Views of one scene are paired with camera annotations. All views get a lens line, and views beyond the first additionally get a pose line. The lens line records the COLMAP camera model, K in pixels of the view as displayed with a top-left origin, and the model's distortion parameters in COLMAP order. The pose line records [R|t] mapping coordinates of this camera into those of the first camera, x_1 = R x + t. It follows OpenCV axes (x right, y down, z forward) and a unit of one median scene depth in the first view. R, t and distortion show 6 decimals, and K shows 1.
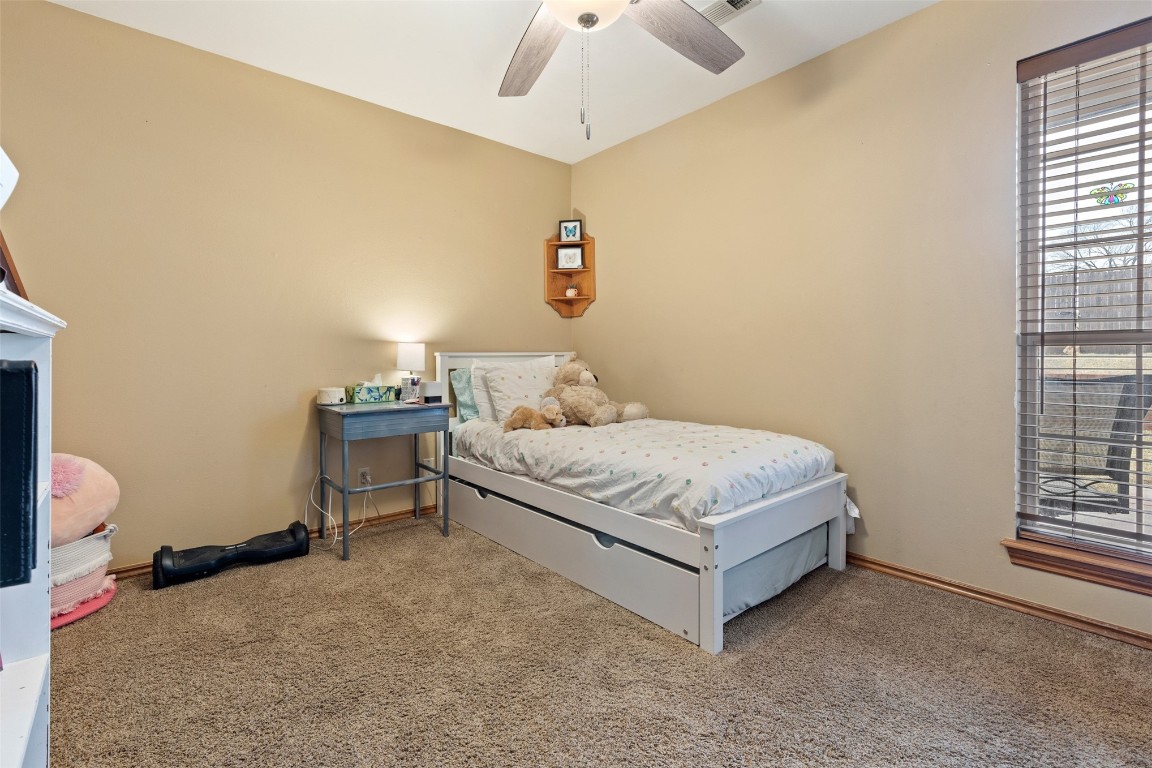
lens RADIAL K [[519.4, 0, 580.5], [0, 519.4, 382.7], [0, 0, 1]] dist [0.004558, -0.001071]
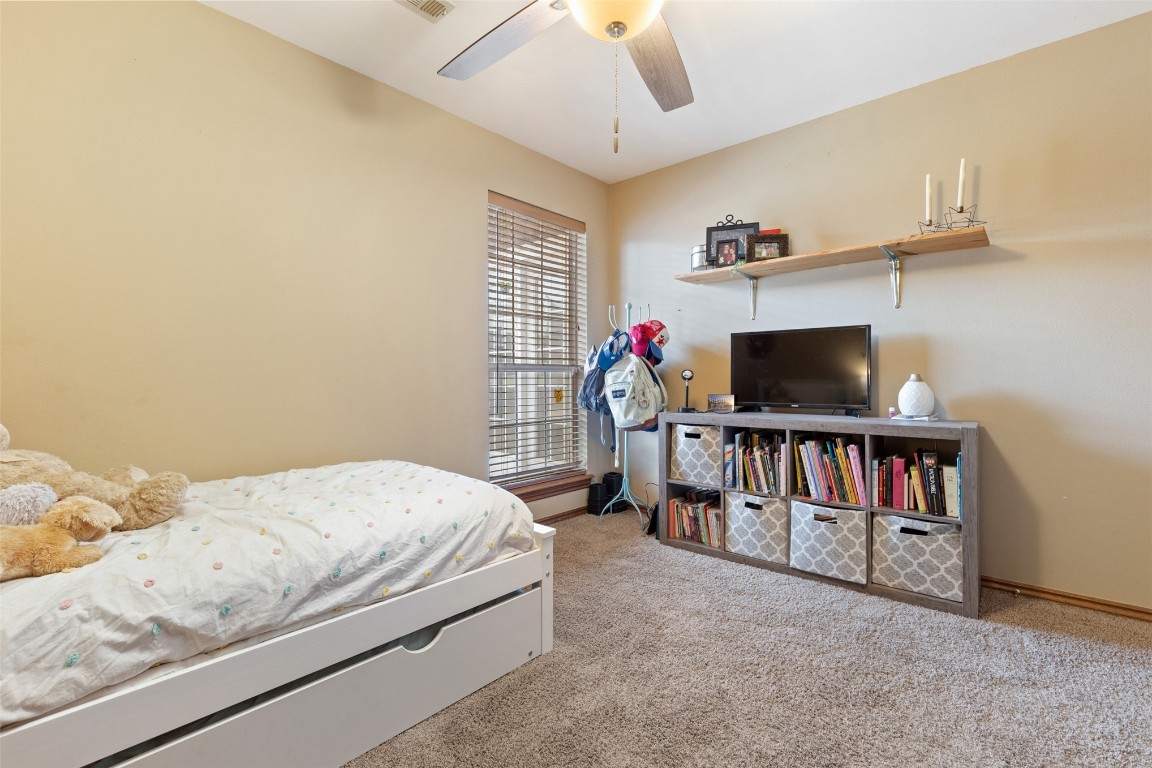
lens RADIAL K [[519.4, 0, 580.2], [0, 519.4, 378.9], [0, 0, 1]] dist [0.004558, -0.001071]
pose [[-0.136301, -0.007497, 0.990639, -0.680036], [0.046625, 0.998815, 0.013974, -0.050585], [-0.989570, 0.048093, -0.135790, 0.861604]]
